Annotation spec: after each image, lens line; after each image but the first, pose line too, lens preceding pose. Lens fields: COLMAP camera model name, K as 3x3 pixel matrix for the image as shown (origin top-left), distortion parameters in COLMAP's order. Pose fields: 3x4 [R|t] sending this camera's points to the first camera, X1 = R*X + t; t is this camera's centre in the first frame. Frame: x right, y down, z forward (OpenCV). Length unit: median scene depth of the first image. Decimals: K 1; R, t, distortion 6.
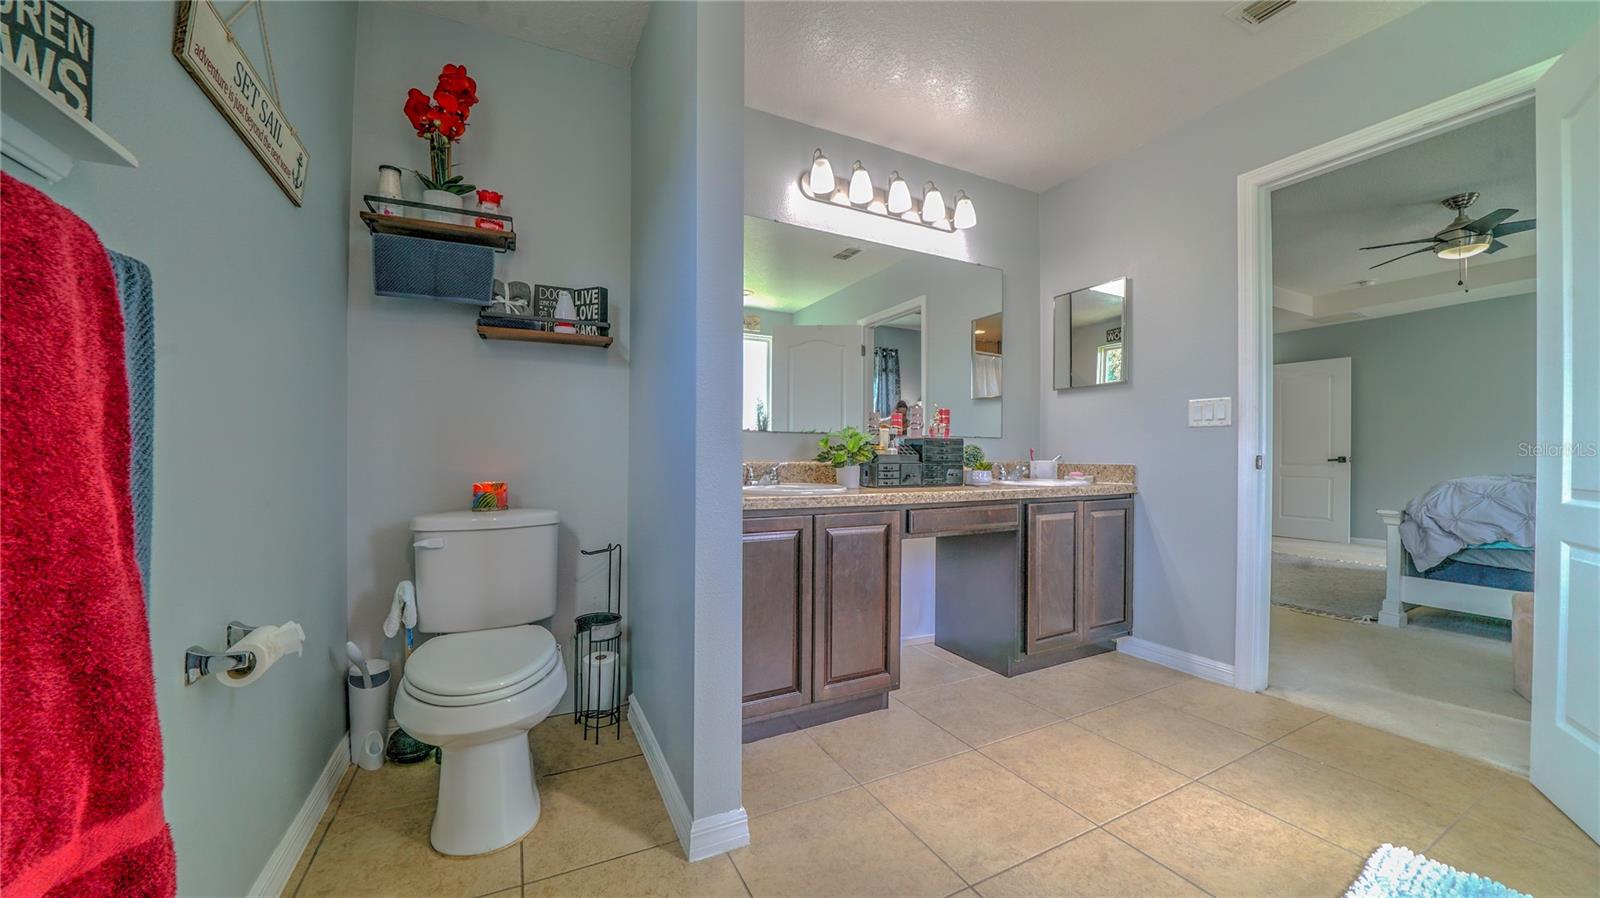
lens RADIAL K [[557.8, 0, 796.3], [0, 557.8, 455.3], [0, 0, 1]] dist [-0.001137, -0.000055]
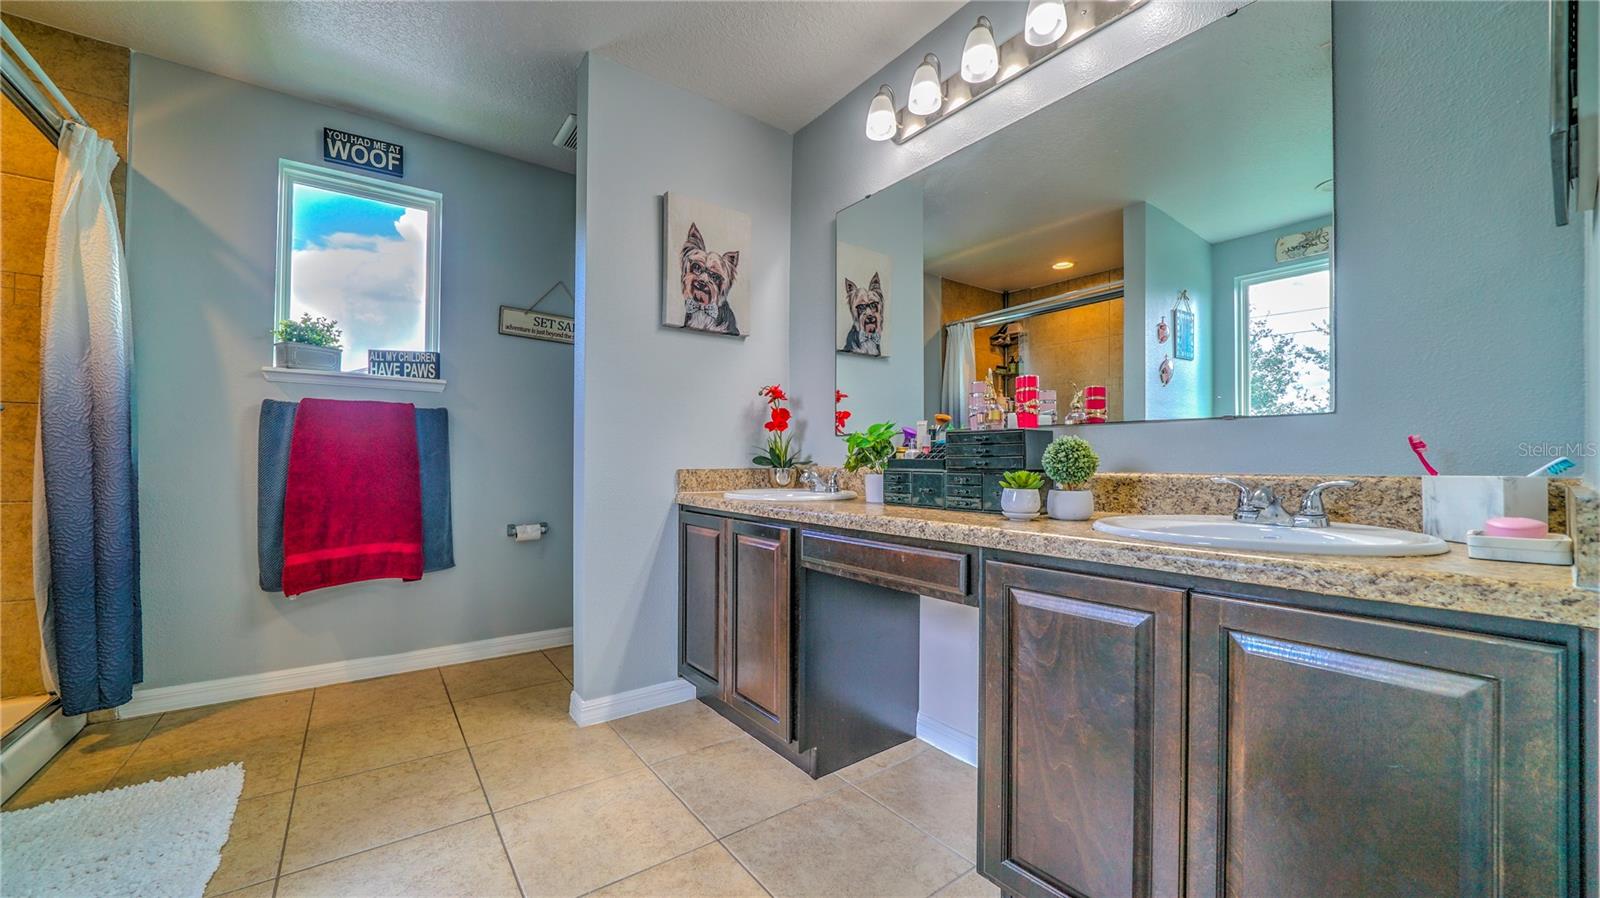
lens RADIAL K [[595.3, 0, 800.0], [0, 595.3, 449.0], [0, 0, 1]] dist [0.000137, -0.000005]
pose [[0.172263, -0.018805, -0.984871, 0.900235], [-0.010509, 0.999726, -0.020927, 0.004817], [0.984995, 0.013955, 0.172019, 0.750804]]
